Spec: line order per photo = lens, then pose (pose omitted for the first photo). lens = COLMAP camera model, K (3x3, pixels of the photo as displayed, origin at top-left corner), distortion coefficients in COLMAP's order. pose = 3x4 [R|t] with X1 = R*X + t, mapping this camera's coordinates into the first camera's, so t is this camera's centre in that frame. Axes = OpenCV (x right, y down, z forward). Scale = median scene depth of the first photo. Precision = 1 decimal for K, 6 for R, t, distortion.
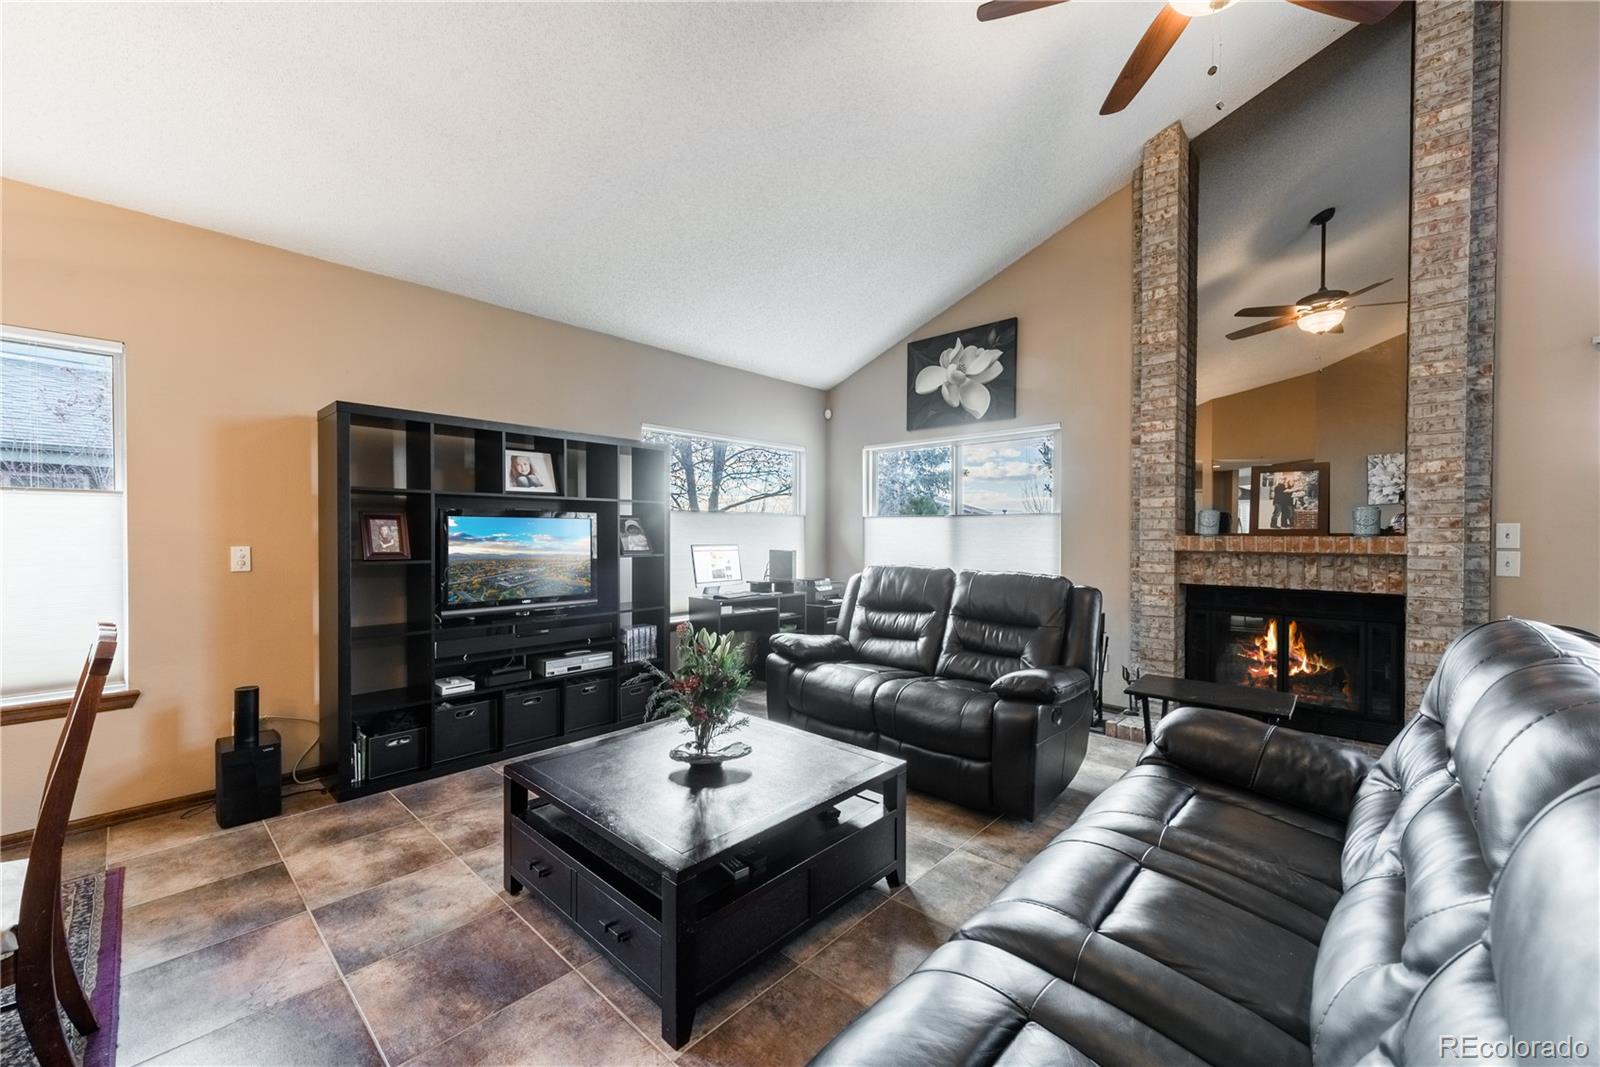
lens RADIAL K [[624.9, 0, 790.1], [0, 624.9, 542.0], [0, 0, 1]] dist [0.013370, -0.003918]
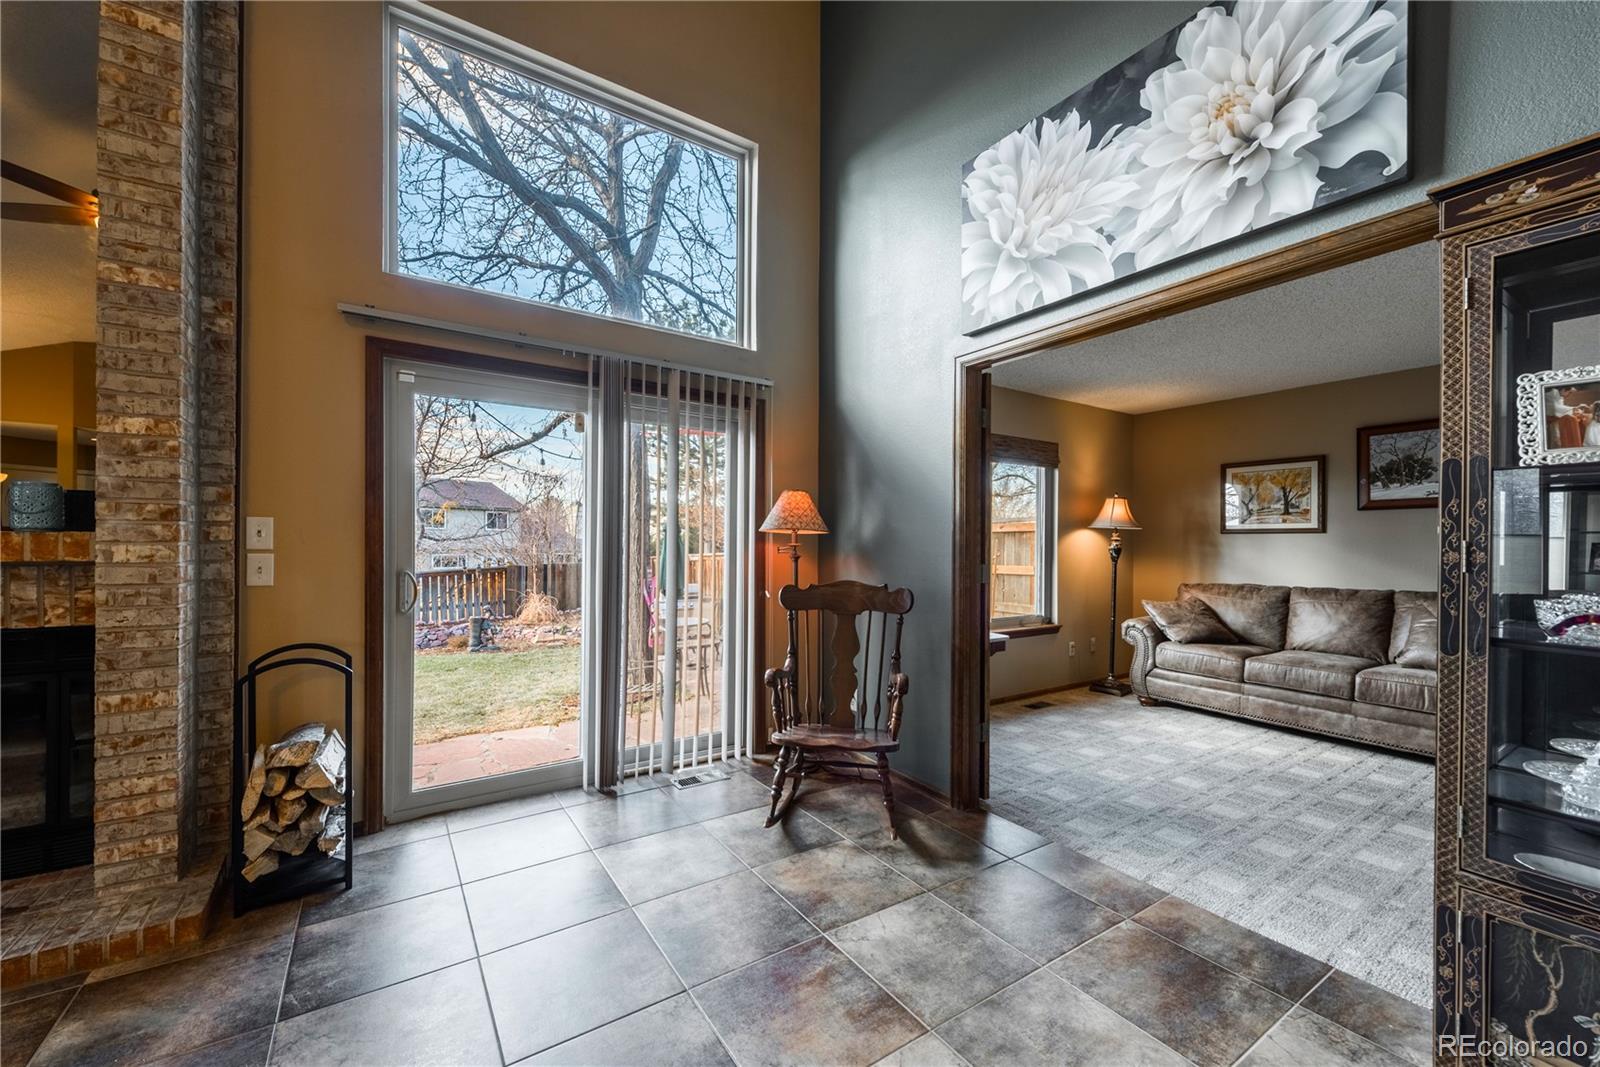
lens RADIAL K [[624.9, 0, 794.4], [0, 624.9, 543.8], [0, 0, 1]] dist [0.013370, -0.003918]
pose [[0.224429, -0.000962, 0.974490, 0.502971], [0.003487, 0.999994, 0.000184, 0.004768], [-0.974484, 0.003357, 0.224431, 0.178442]]
